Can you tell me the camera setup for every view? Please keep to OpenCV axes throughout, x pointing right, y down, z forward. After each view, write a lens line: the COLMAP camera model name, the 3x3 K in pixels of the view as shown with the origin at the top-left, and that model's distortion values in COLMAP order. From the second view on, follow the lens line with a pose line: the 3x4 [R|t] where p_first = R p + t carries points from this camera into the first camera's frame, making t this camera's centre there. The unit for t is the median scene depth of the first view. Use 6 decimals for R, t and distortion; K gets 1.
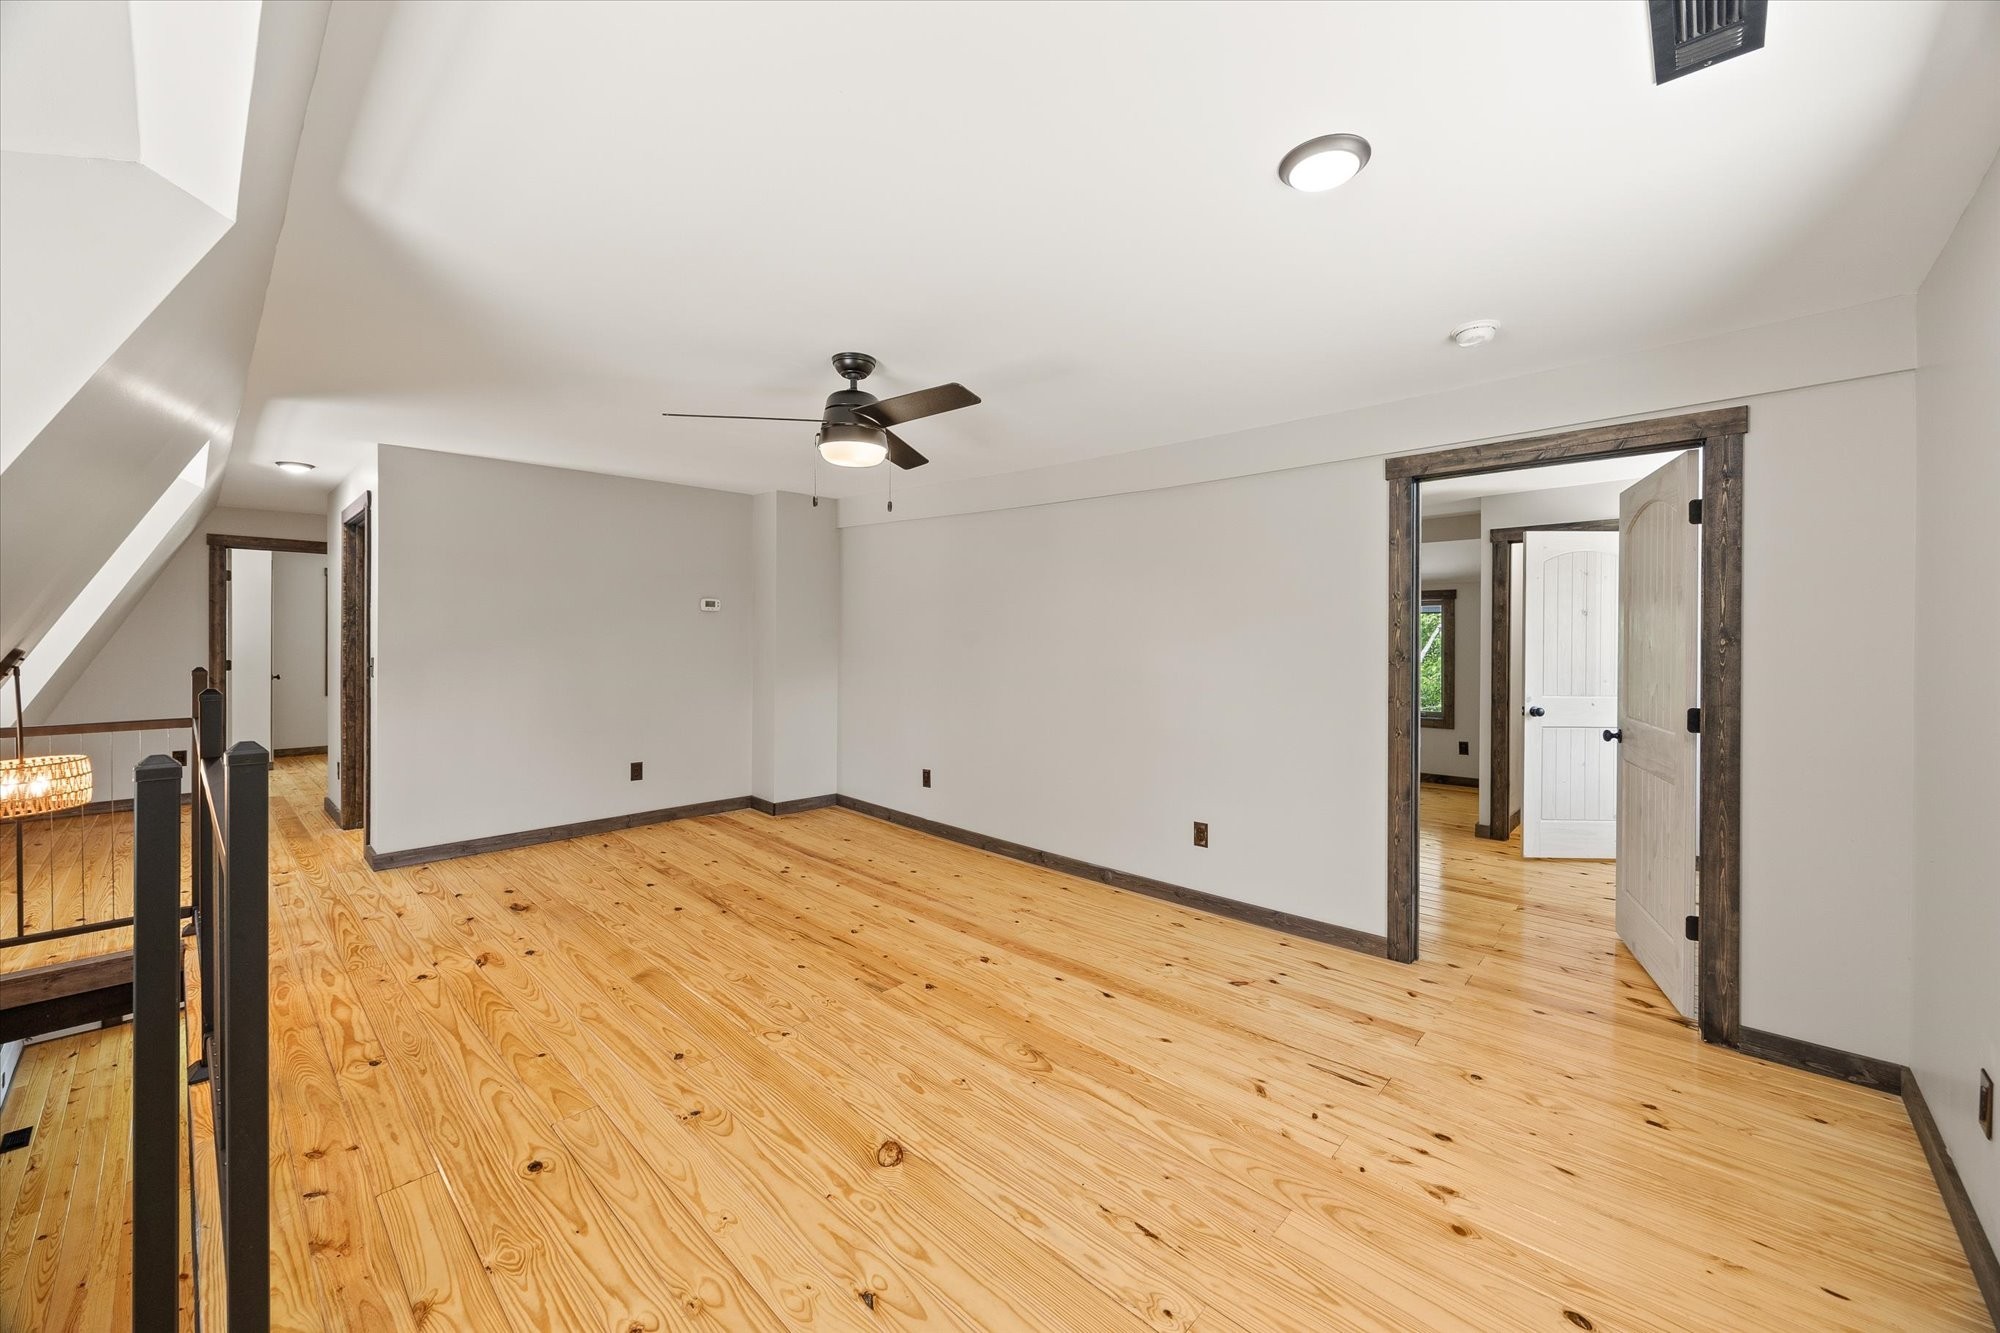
lens RADIAL K [[771.5, 0, 1005.6], [0, 771.5, 644.8], [0, 0, 1]] dist [-0.002126, -0.000307]
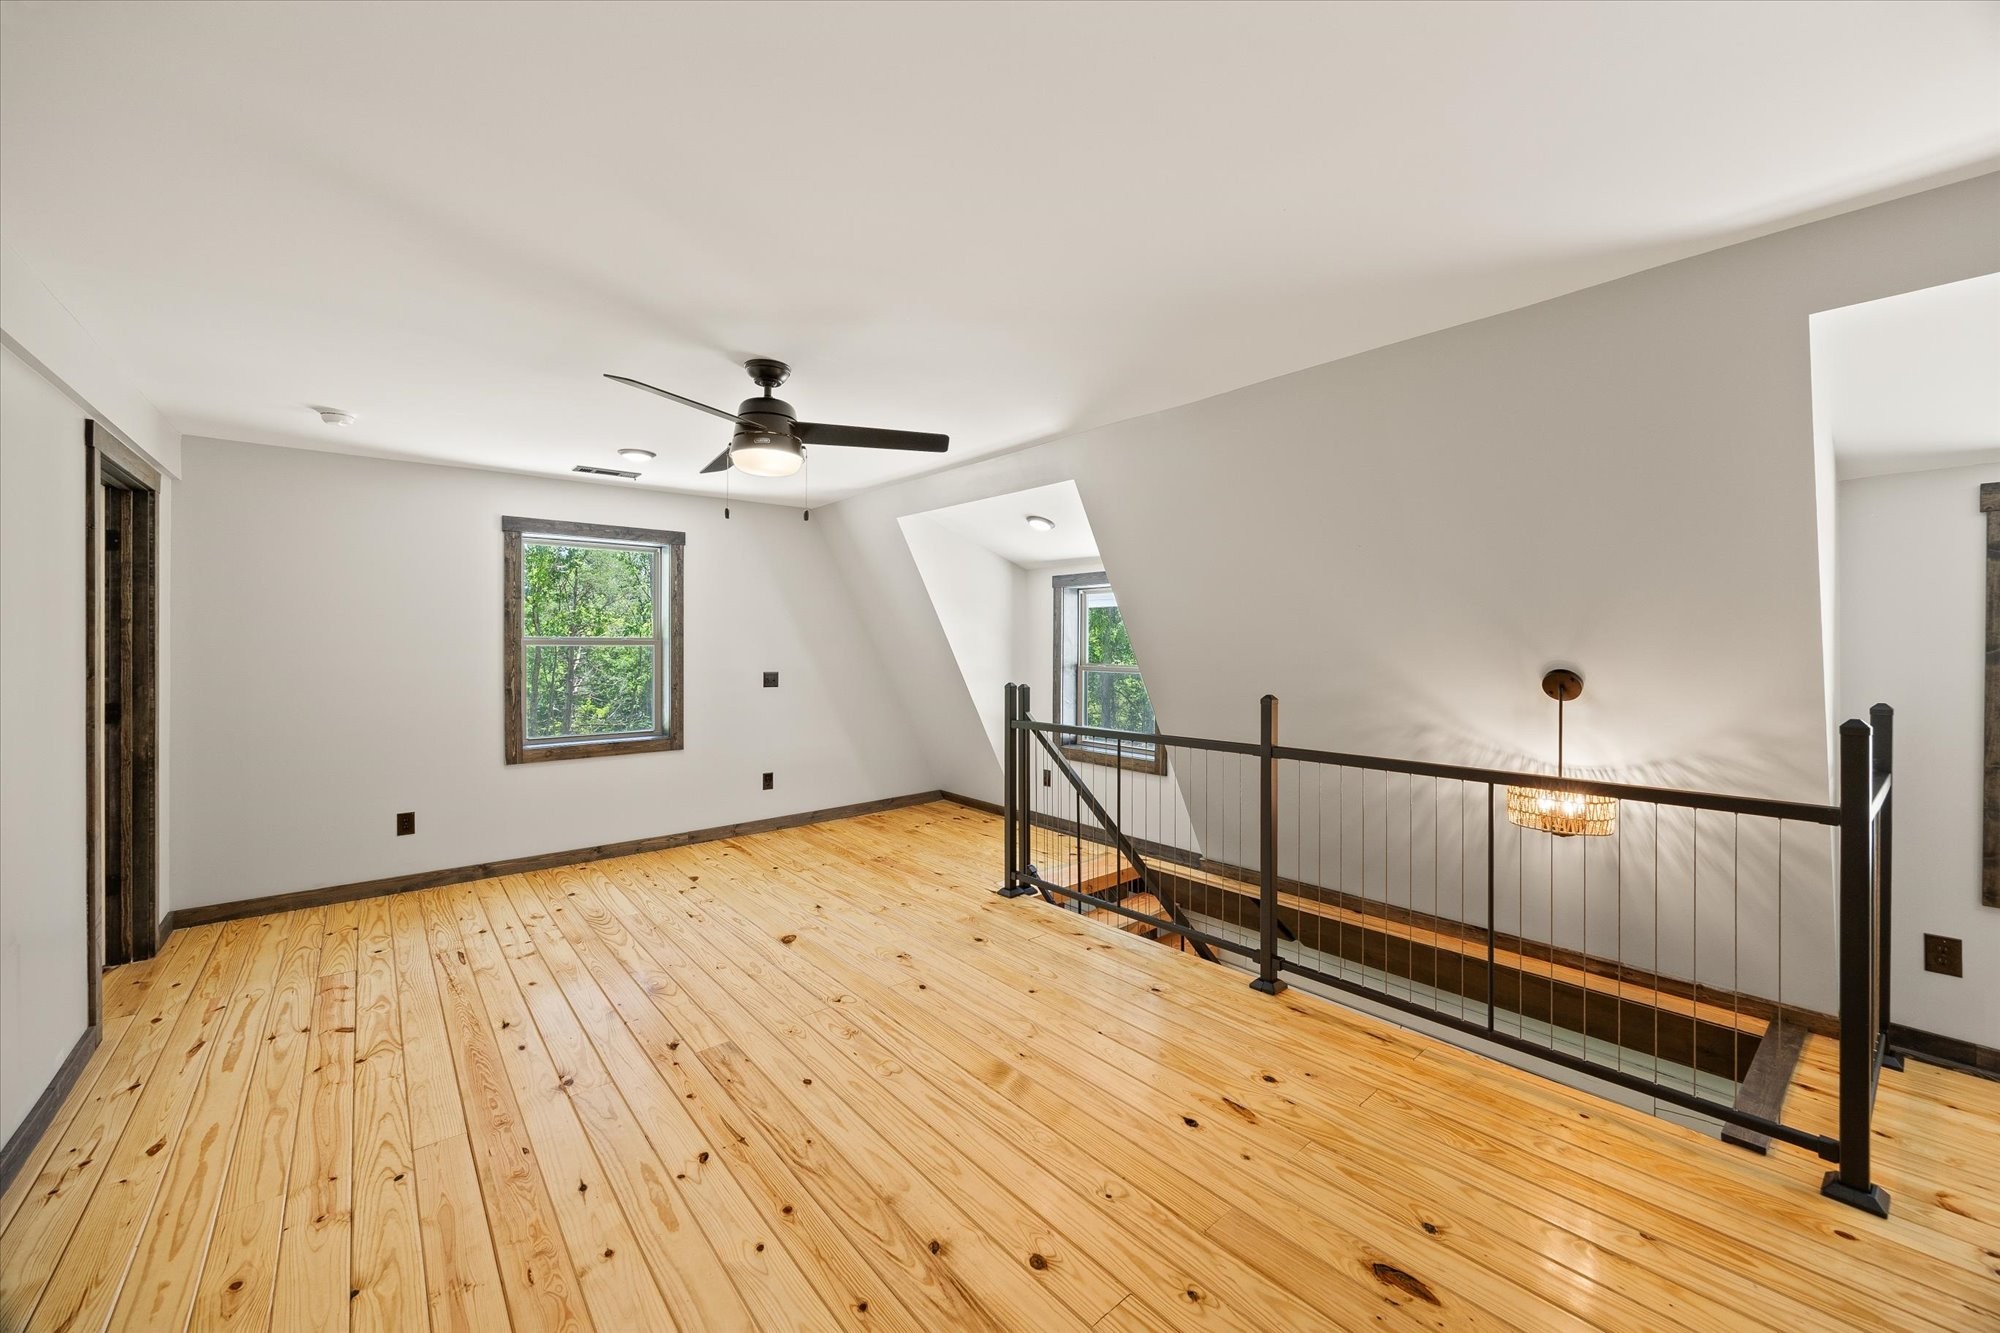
lens RADIAL K [[771.5, 0, 1005.6], [0, 771.5, 644.8], [0, 0, 1]] dist [-0.002126, -0.000307]
pose [[-0.993045, -0.006774, 0.117544, -0.565797], [-0.005735, 0.999941, 0.009180, -0.025645], [-0.117599, 0.008442, -0.993025, 1.792977]]
